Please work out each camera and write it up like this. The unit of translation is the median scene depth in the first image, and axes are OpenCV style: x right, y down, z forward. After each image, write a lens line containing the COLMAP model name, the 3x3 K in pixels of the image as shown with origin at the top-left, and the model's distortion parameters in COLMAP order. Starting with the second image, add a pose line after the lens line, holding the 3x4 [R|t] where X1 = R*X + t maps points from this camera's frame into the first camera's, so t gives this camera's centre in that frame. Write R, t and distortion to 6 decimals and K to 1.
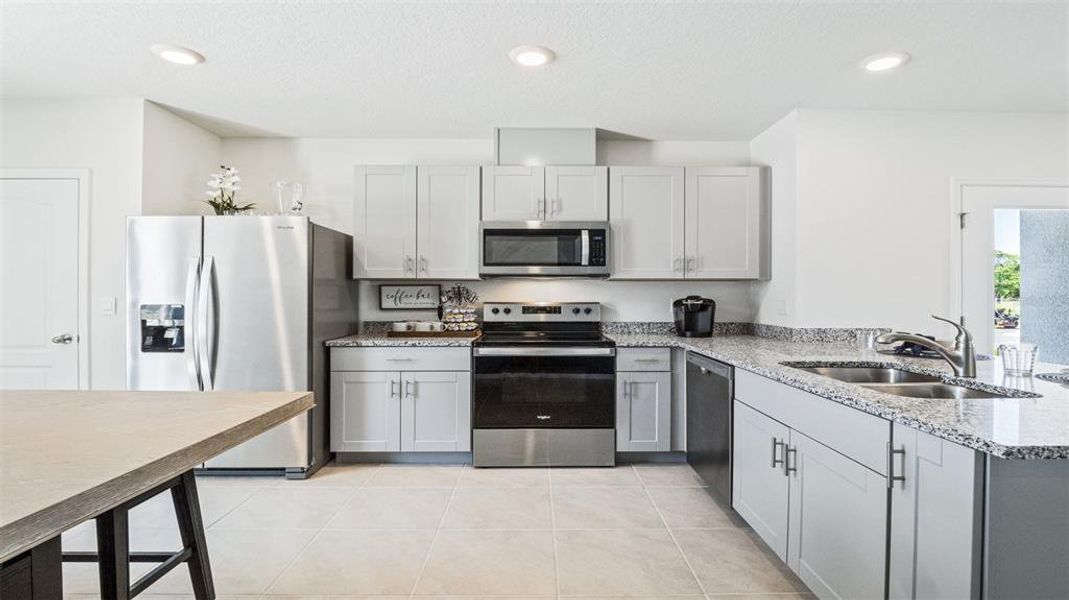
lens RADIAL K [[522.0, 0, 540.1], [0, 522.0, 293.0], [0, 0, 1]] dist [-0.013141, -0.001107]
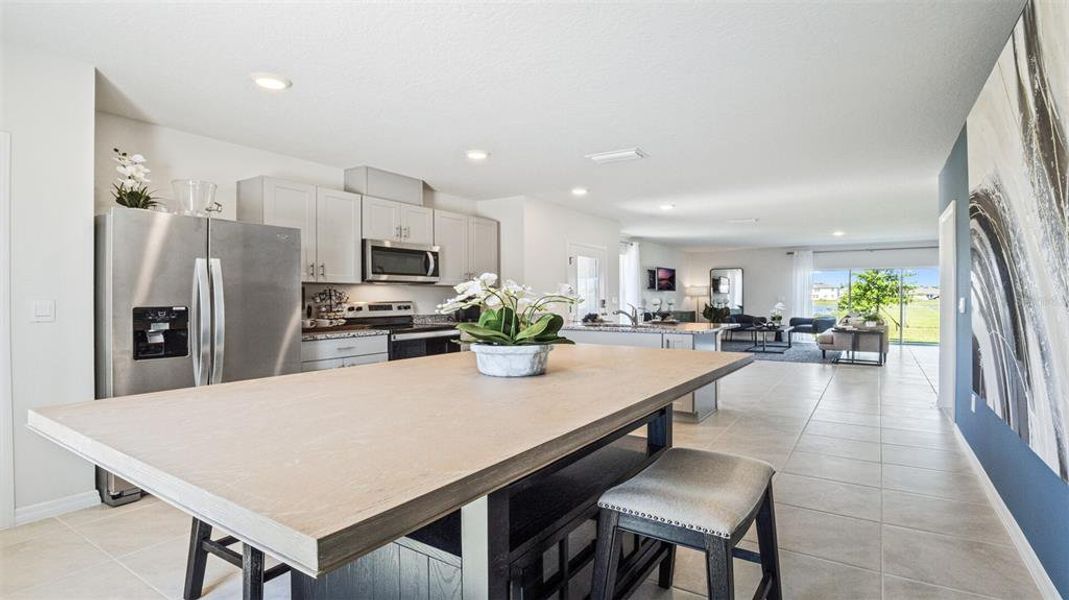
lens RADIAL K [[536.1, 0, 531.9], [0, 536.1, 300.5], [0, 0, 1]] dist [-0.000747, 0.000266]
pose [[0.554387, -0.009406, 0.832206, -1.524493], [-0.001427, 0.999924, 0.012252, -0.005042], [-0.832258, -0.007980, 0.554332, -0.123088]]
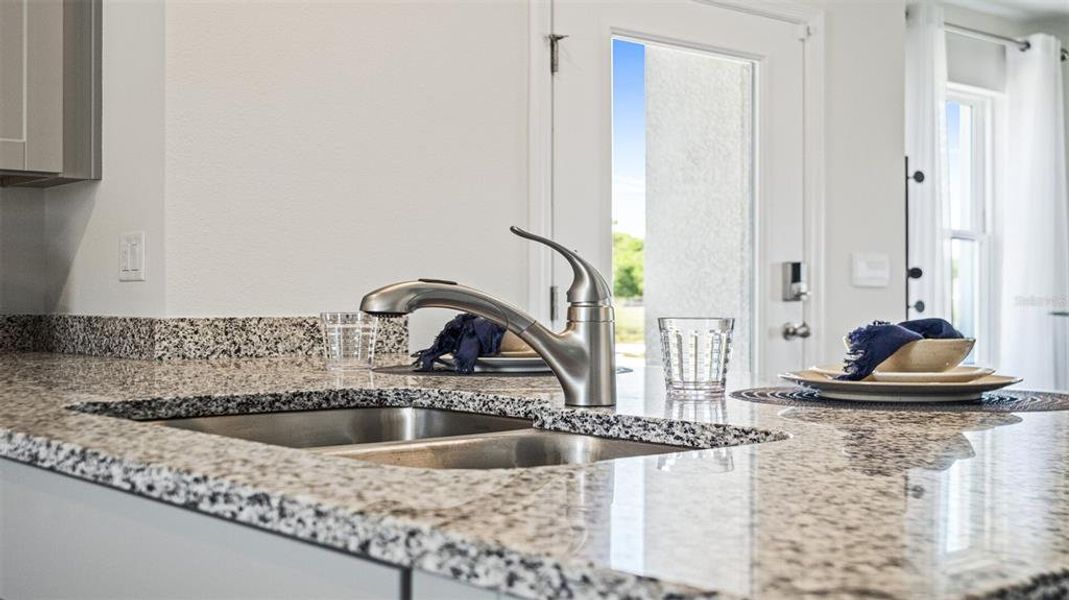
lens RADIAL K [[1292.9, 0, 537.0], [0, 1292.9, 298.5], [0, 0, 1]] dist [-0.036551, 0.000000]
pose [[0.768582, -0.001361, 0.639749, 0.207113], [-0.000655, 0.999996, 0.002915, 0.072474], [-0.639750, -0.002660, 0.768578, 0.303505]]
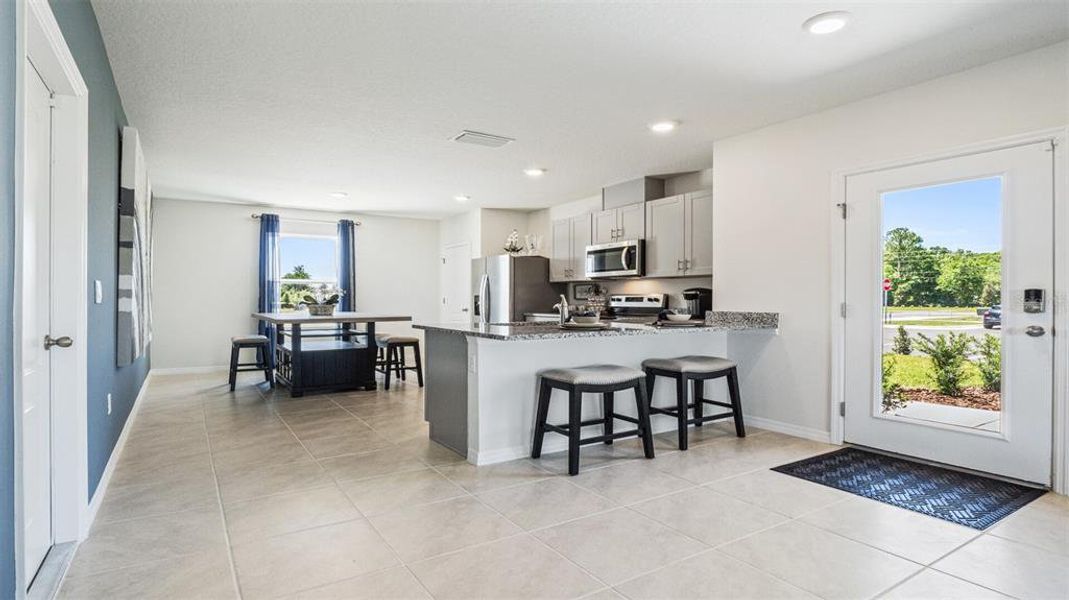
lens RADIAL K [[536.1, 0, 531.9], [0, 536.1, 295.9], [0, 0, 1]] dist [-0.000747, 0.000266]
pose [[0.532356, -0.004702, -0.846507, 1.942655], [0.006778, 0.999976, -0.001293, 0.037977], [0.846493, -0.005049, 0.532376, -0.141492]]
